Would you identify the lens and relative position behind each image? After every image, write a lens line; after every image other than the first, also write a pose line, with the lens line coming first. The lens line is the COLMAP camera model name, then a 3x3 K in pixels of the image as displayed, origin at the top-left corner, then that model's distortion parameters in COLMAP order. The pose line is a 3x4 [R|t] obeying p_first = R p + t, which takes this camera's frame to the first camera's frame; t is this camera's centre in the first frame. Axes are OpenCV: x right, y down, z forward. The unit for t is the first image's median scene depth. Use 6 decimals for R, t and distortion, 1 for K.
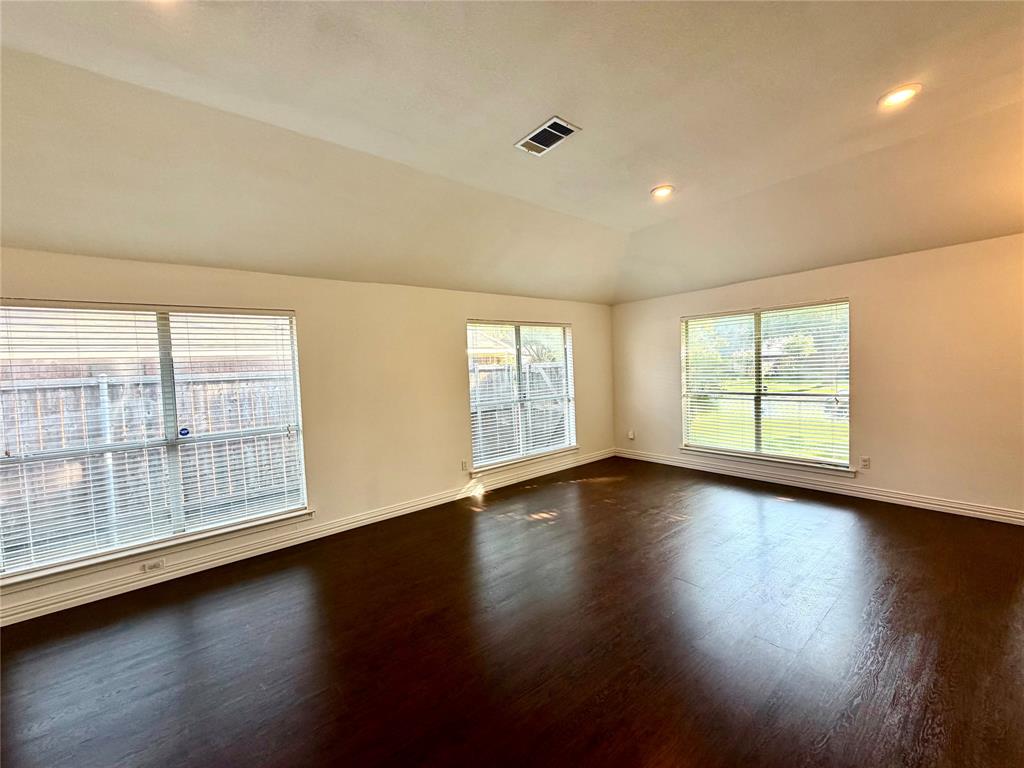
lens RADIAL K [[409.0, 0, 510.6], [0, 409.0, 383.6], [0, 0, 1]] dist [0.000773, -0.000141]
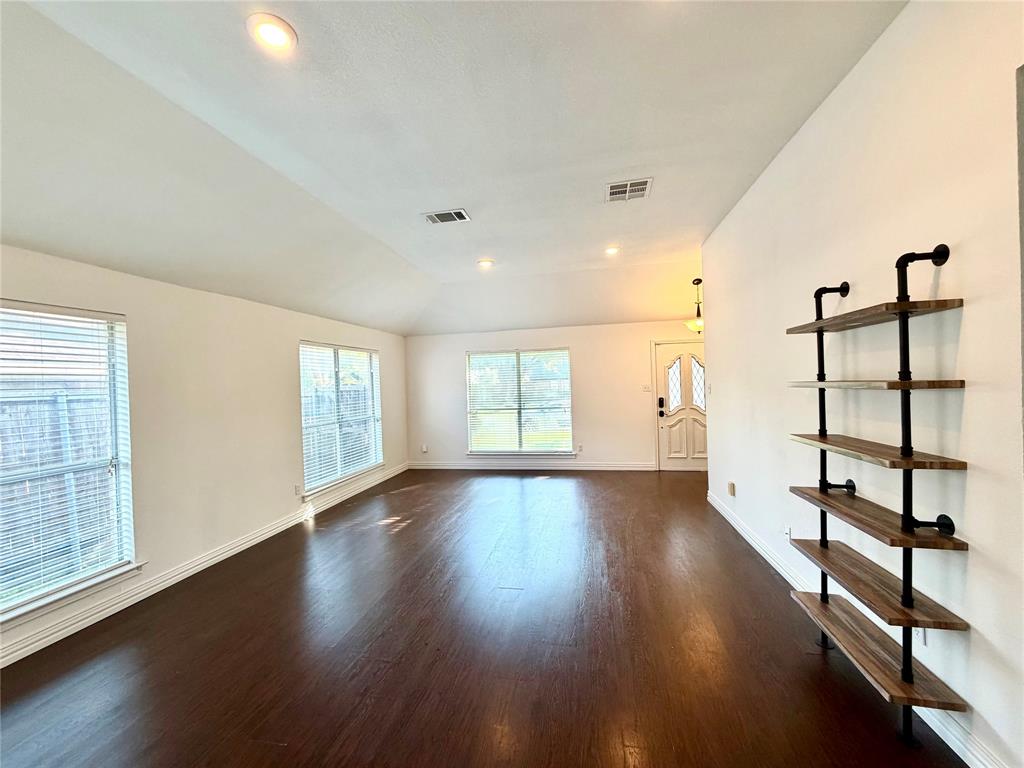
lens RADIAL K [[409.0, 0, 510.6], [0, 409.0, 383.6], [0, 0, 1]] dist [0.000773, -0.000141]
pose [[0.766596, 0.016449, 0.641920, -0.338526], [0.026716, 0.997989, -0.057478, 0.018373], [-0.641574, 0.061211, 0.764615, -0.076279]]
